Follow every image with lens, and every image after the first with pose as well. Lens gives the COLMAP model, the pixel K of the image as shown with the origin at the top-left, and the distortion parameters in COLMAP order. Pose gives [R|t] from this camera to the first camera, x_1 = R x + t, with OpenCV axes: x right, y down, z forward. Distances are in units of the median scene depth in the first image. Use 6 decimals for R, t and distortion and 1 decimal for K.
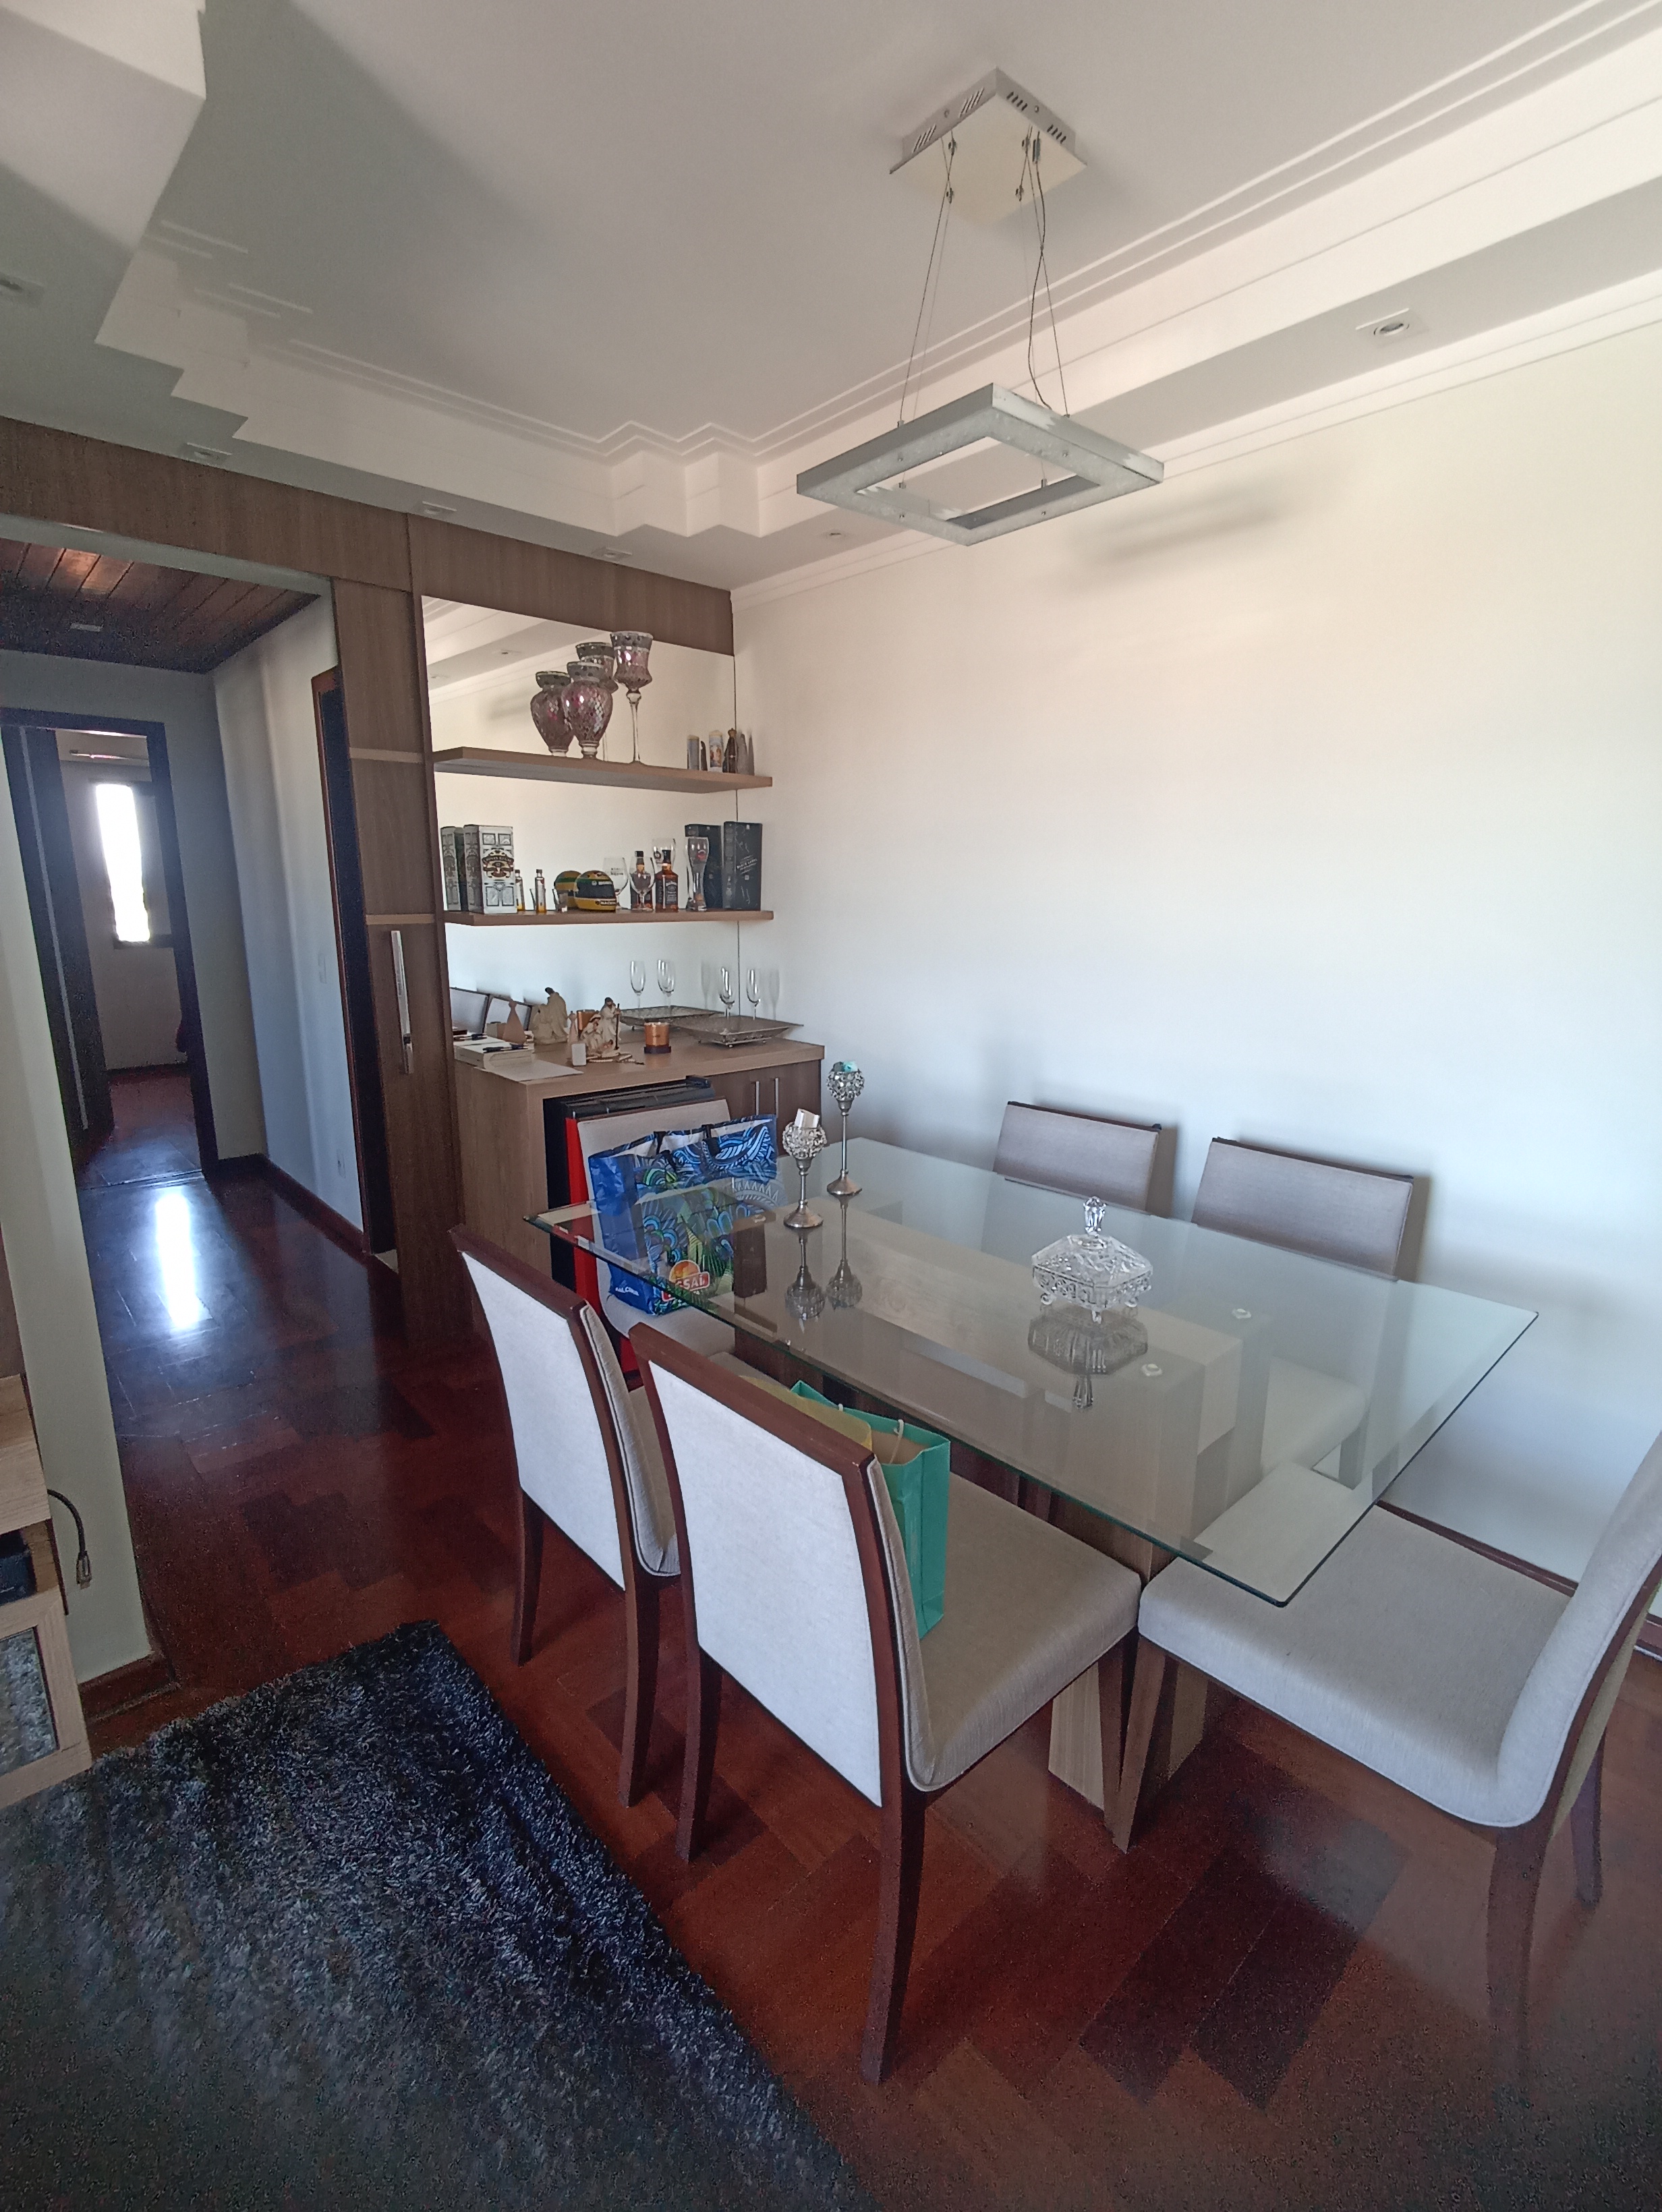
lens RADIAL K [[1013.2, 0, 831.0], [0, 1013.2, 1106.0], [0, 0, 1]] dist [0.010230, -0.010218]
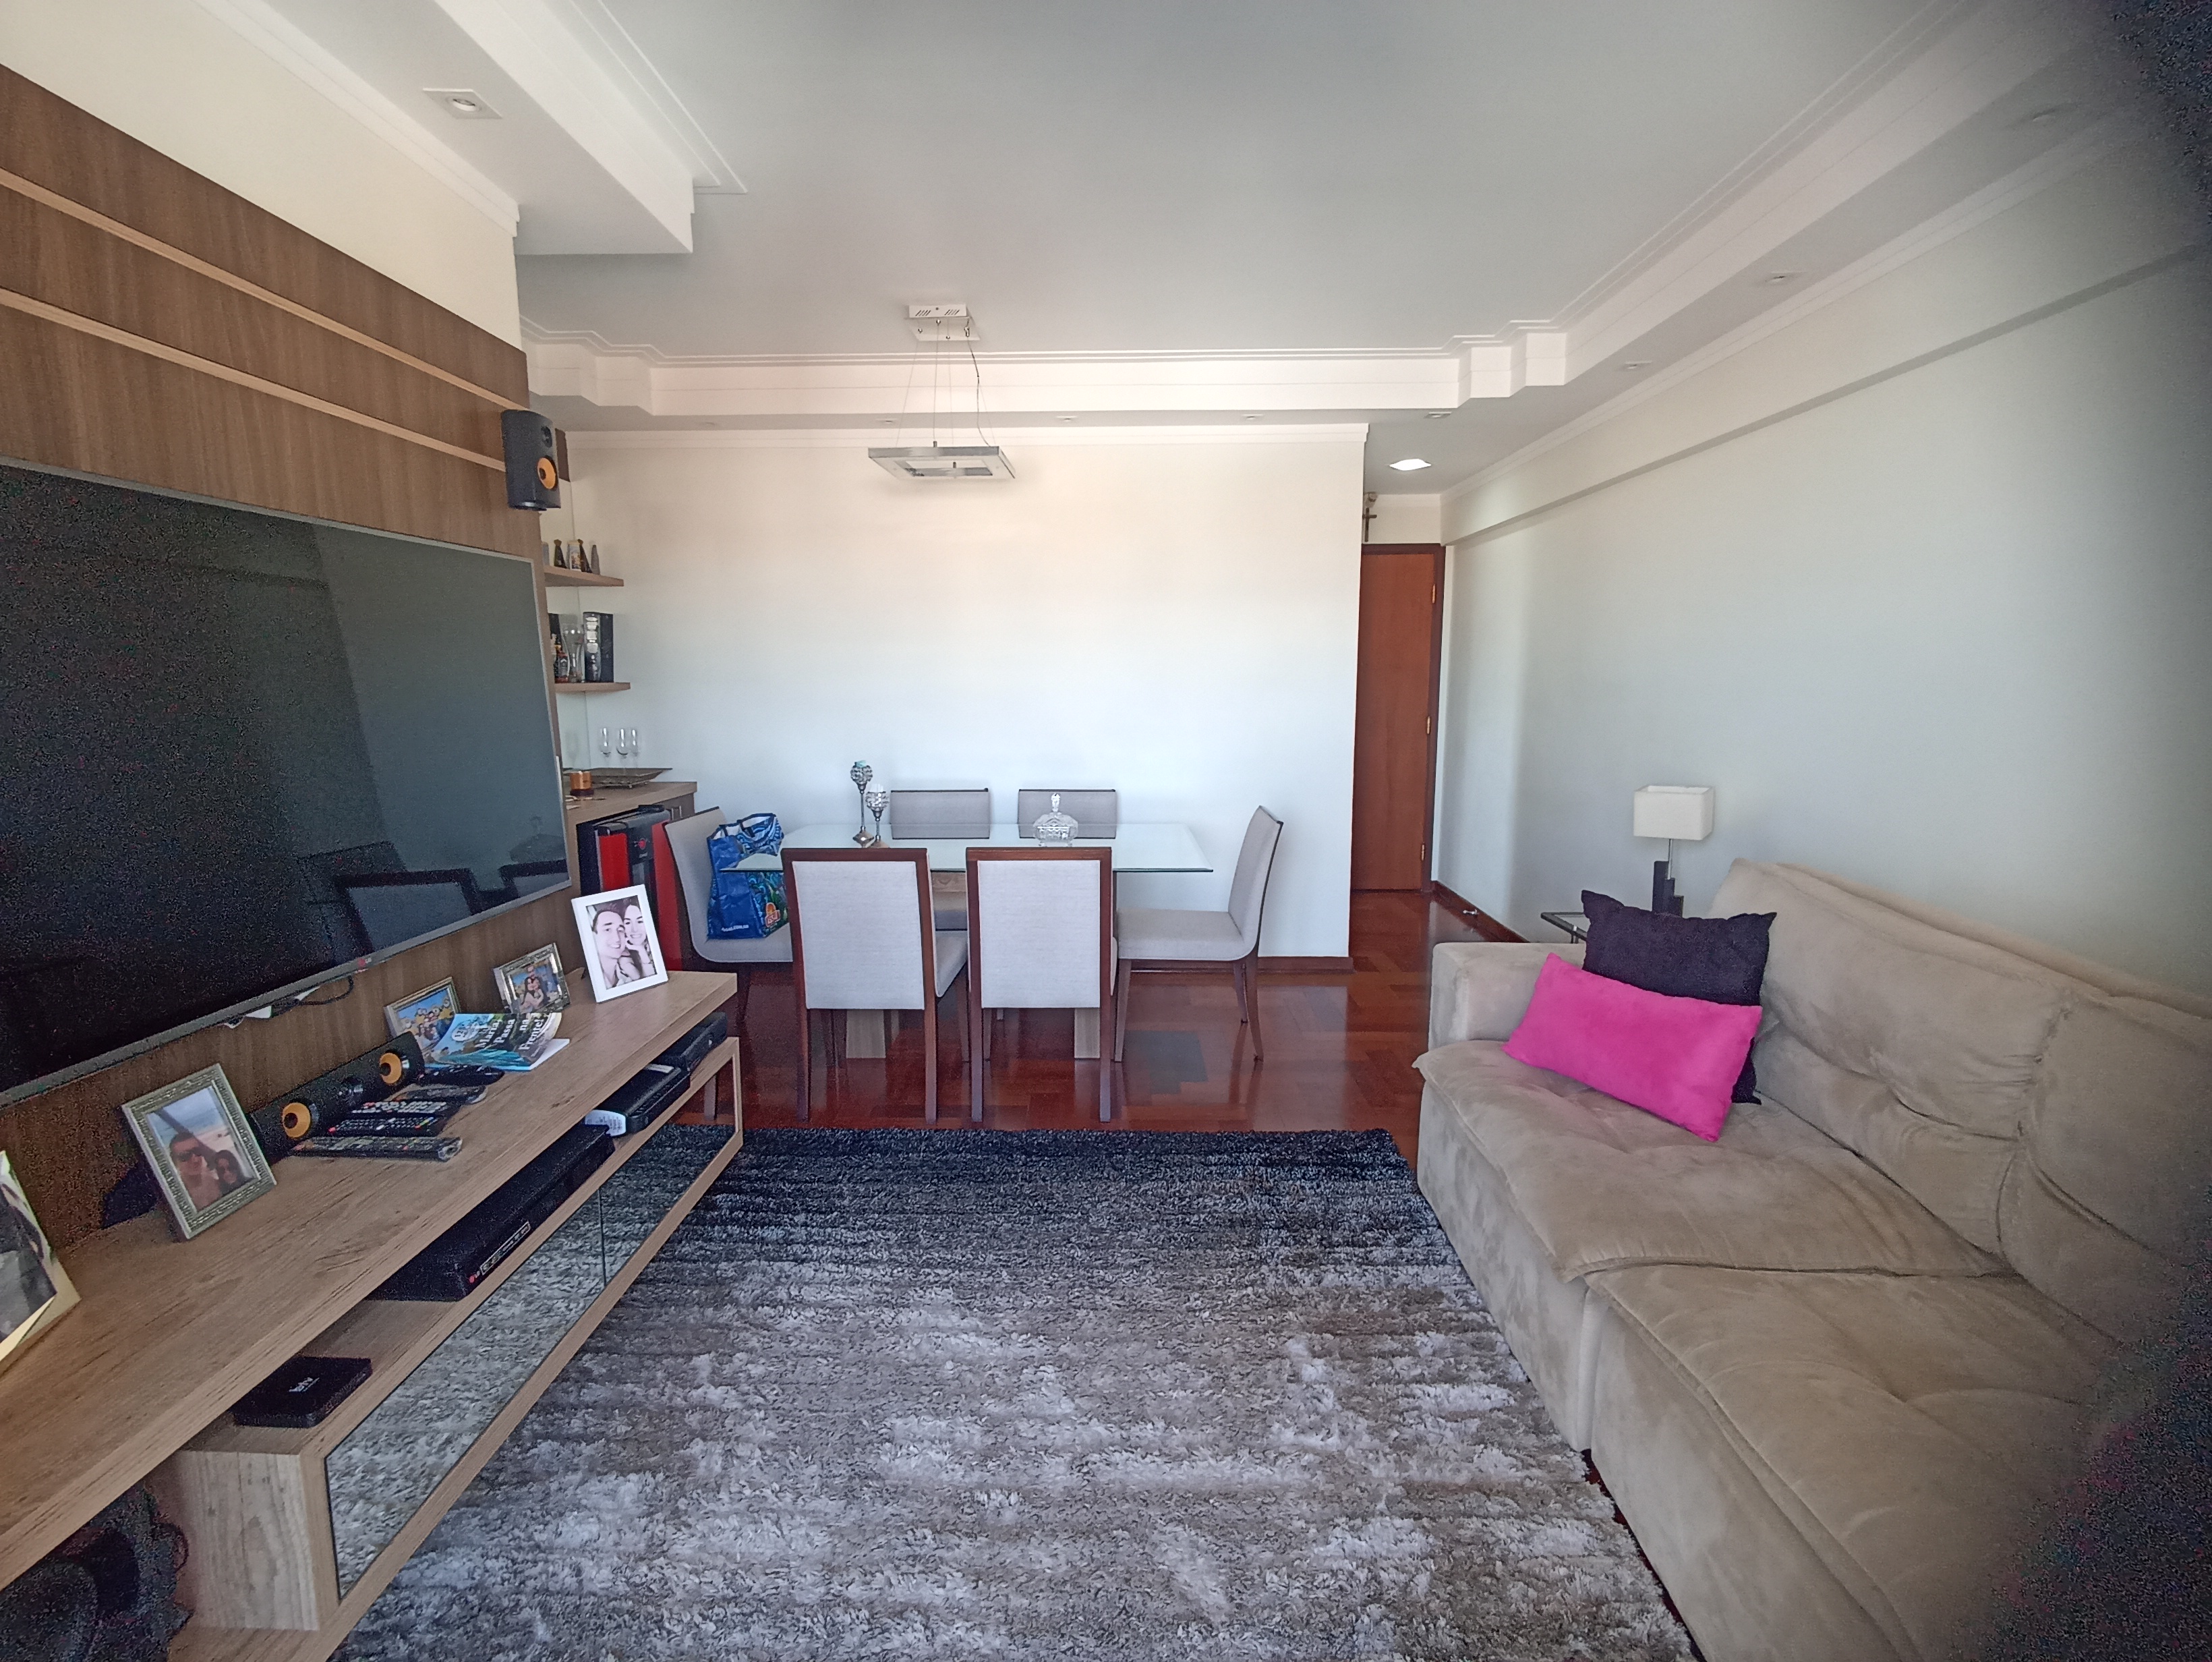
lens RADIAL K [[1013.2, 0, 1094.8], [0, 1013.2, 818.9], [0, 0, 1]] dist [0.010230, -0.010218]
pose [[0.688513, -0.103408, 0.717814, -0.594652], [0.157056, 0.987554, -0.008379, 0.079885], [-0.708014, 0.118506, 0.696184, -0.282929]]
